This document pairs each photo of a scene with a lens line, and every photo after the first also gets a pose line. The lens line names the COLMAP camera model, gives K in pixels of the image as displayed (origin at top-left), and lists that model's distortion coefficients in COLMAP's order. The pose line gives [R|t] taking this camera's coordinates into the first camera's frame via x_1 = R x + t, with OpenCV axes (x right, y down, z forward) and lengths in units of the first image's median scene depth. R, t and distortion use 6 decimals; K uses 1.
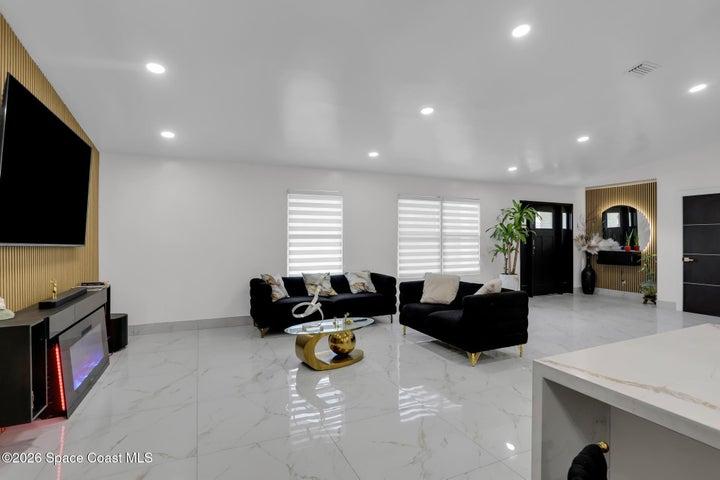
lens RADIAL K [[366.9, 0, 364.7], [0, 366.9, 235.2], [0, 0, 1]] dist [-0.072421, 0.045028]
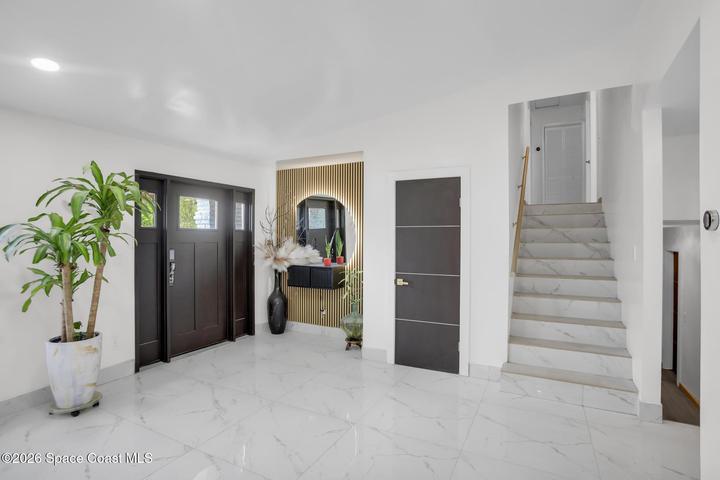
lens RADIAL K [[364.5, 0, 360.9], [0, 364.5, 239.0], [0, 0, 1]] dist [-0.053203, 0.027949]
pose [[0.784768, -0.000931, 0.619790, 0.352773], [-0.005570, 0.999948, 0.008555, -0.008837], [-0.619765, -0.010166, 0.784721, 0.420427]]
